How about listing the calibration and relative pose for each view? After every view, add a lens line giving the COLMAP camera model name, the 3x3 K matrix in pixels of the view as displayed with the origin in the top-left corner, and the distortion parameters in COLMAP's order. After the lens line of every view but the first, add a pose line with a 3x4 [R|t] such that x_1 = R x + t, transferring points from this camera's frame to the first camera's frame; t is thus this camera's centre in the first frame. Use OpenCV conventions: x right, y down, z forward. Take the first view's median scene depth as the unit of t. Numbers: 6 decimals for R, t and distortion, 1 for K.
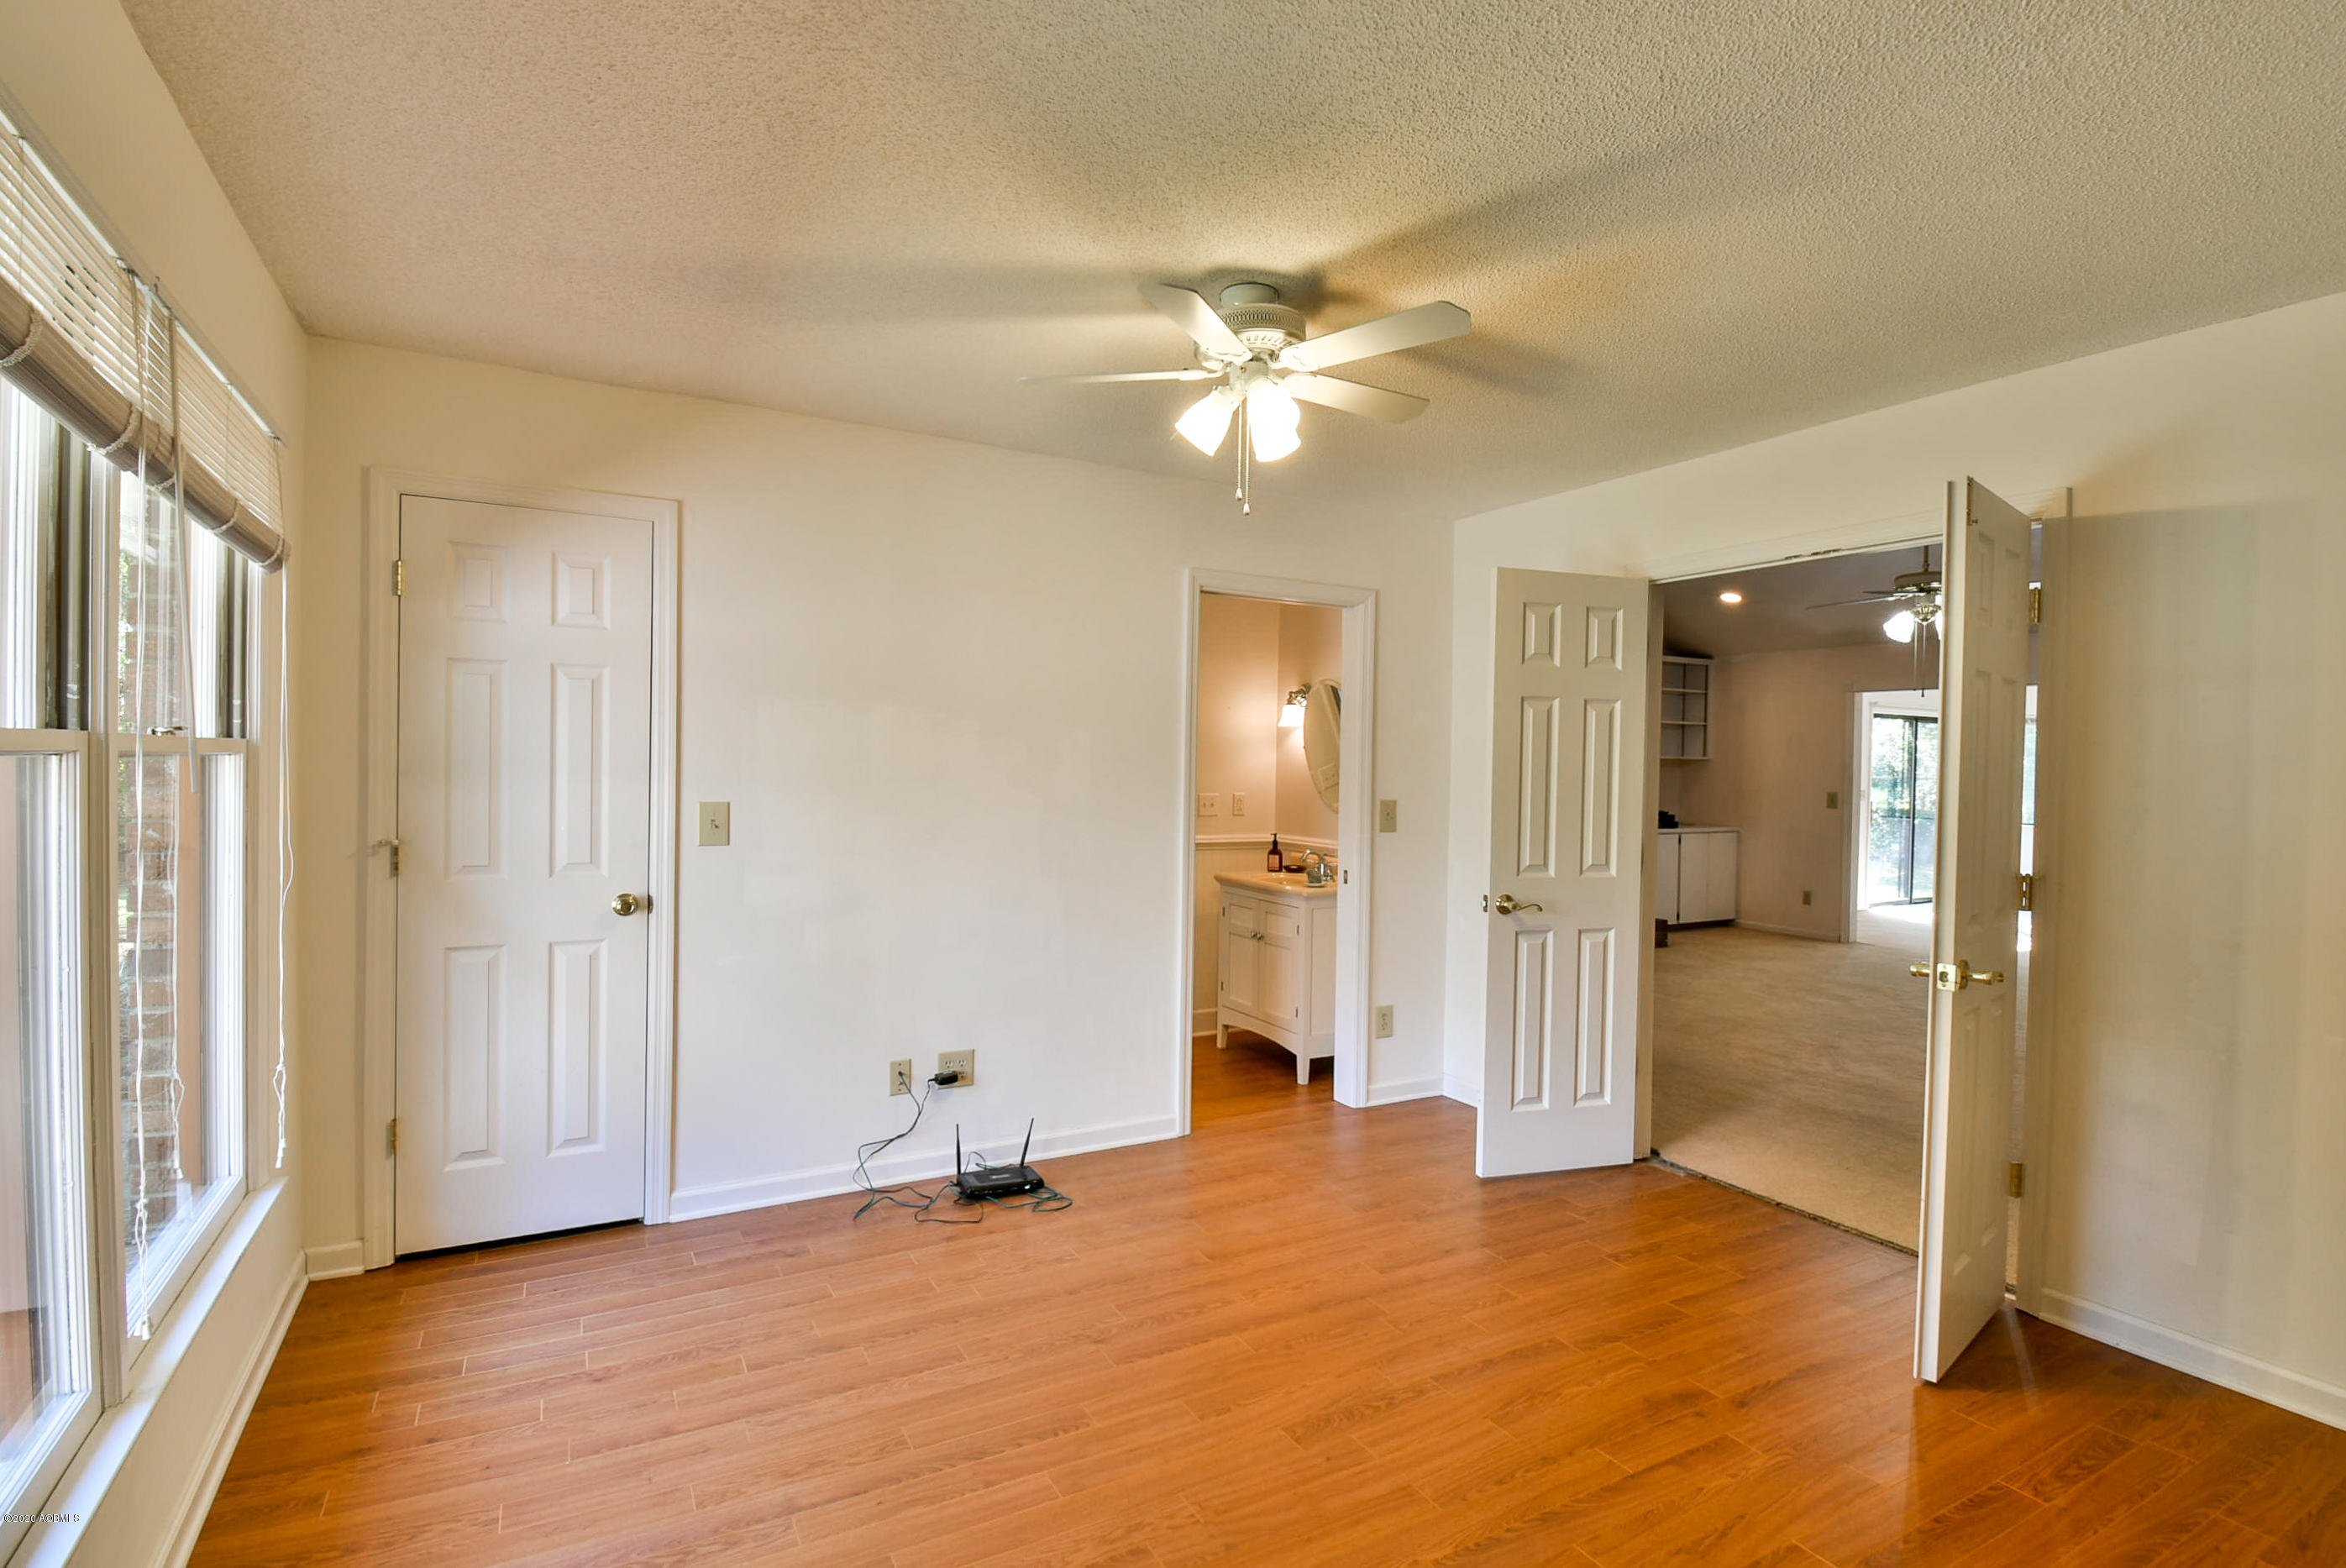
lens RADIAL K [[1068.5, 0, 1185.2], [0, 1068.5, 777.9], [0, 0, 1]] dist [0.024551, -0.028126]
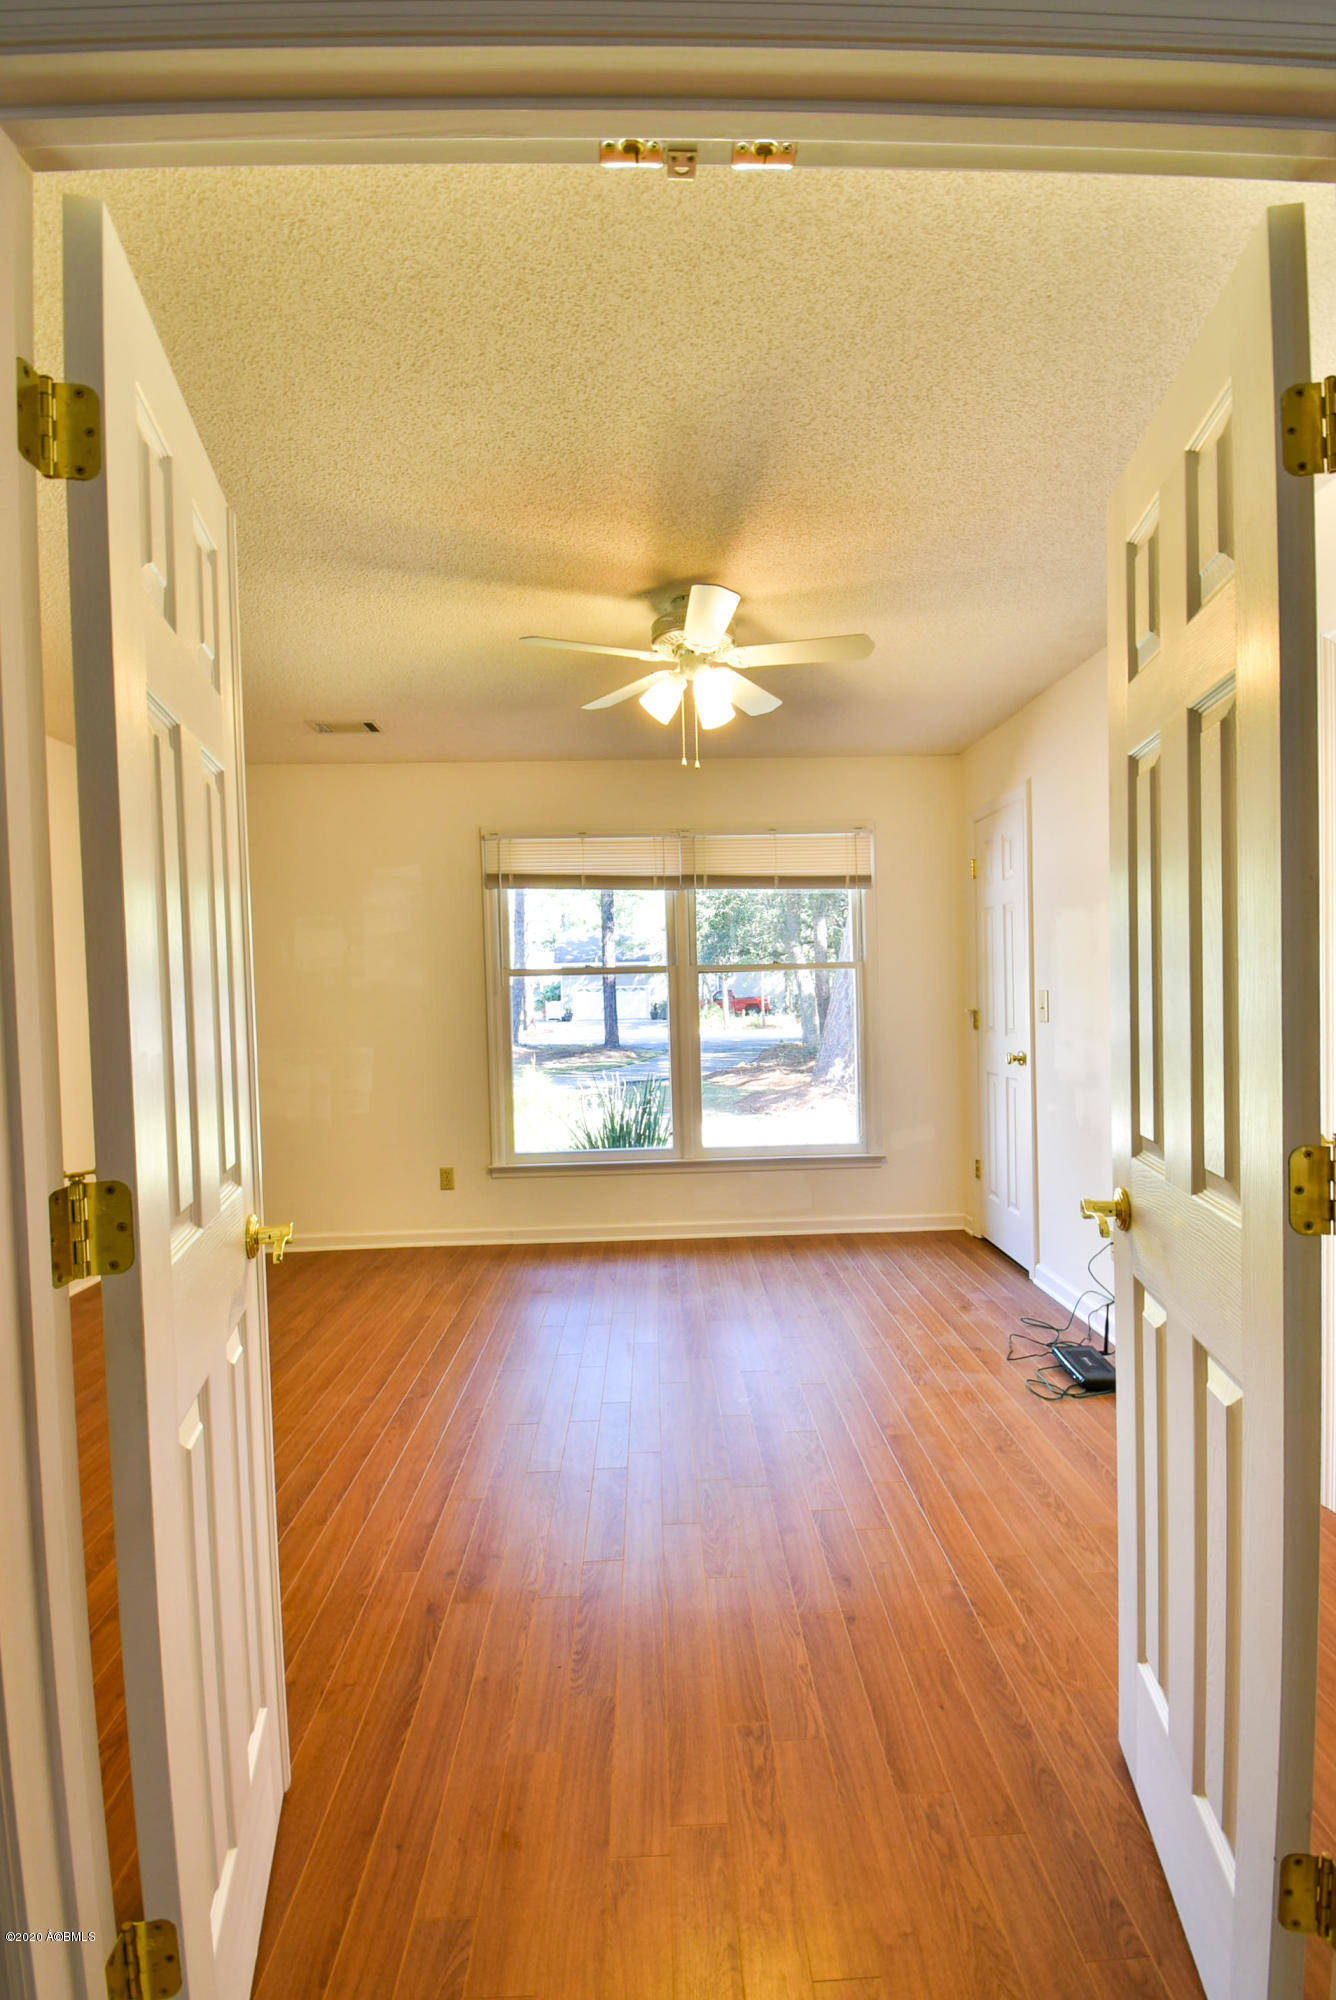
lens RADIAL K [[911.0, 0, 668.0], [0, 911.0, 1000.0], [0, 0, 1]] dist [0.024551, -0.028126]
pose [[-0.468204, 0.003689, -0.883613, 0.571499], [0.020979, 0.999756, -0.006943, 0.024664], [0.883371, -0.021788, -0.468167, 0.794507]]
